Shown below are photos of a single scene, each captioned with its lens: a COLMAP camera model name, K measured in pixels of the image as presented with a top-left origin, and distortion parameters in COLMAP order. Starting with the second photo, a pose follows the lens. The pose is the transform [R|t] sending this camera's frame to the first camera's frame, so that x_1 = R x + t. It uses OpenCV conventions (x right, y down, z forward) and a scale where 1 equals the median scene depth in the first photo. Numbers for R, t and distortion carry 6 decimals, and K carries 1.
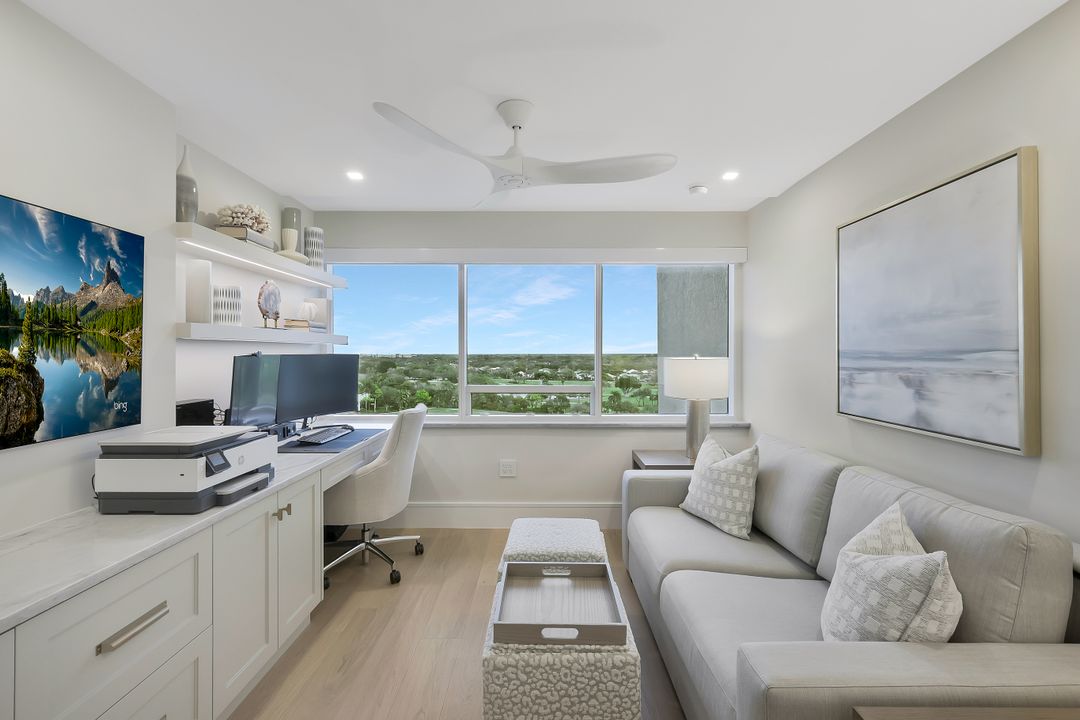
lens RADIAL K [[489.3, 0, 531.3], [0, 489.3, 345.5], [0, 0, 1]] dist [-0.002301, 0.000203]
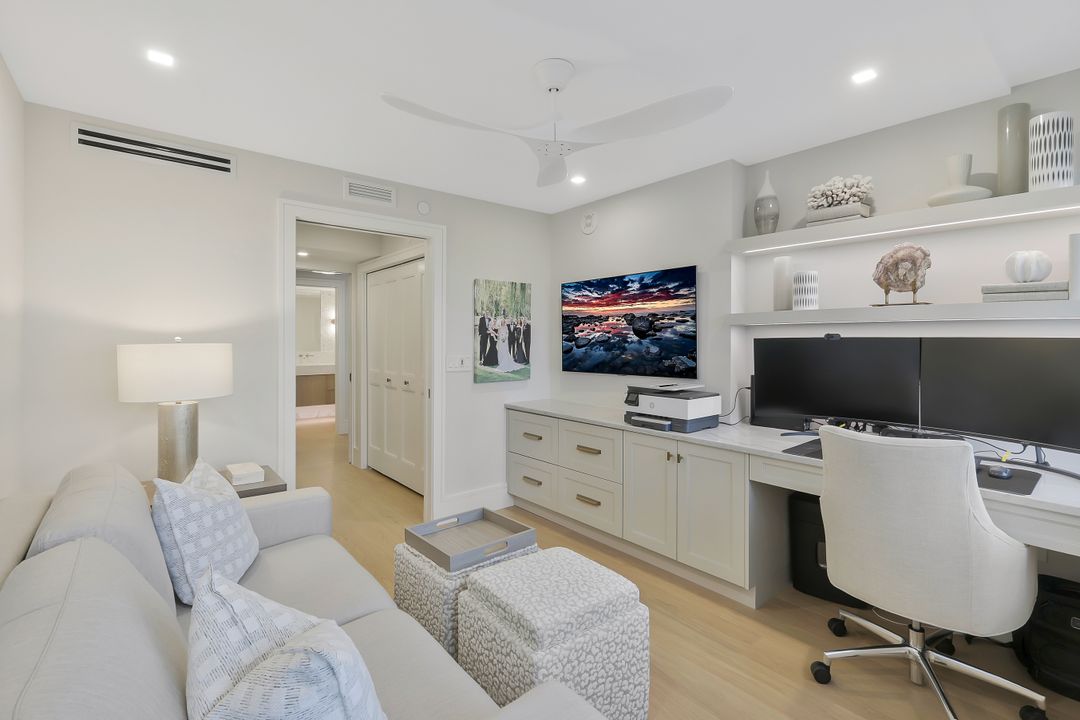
lens RADIAL K [[489.3, 0, 531.3], [0, 489.3, 345.5], [0, 0, 1]] dist [-0.002301, 0.000203]
pose [[-0.757569, 0.006354, -0.652724, 0.455921], [0.011042, 0.999934, -0.003081, 0.028954], [0.652662, -0.009541, -0.757589, 1.233982]]
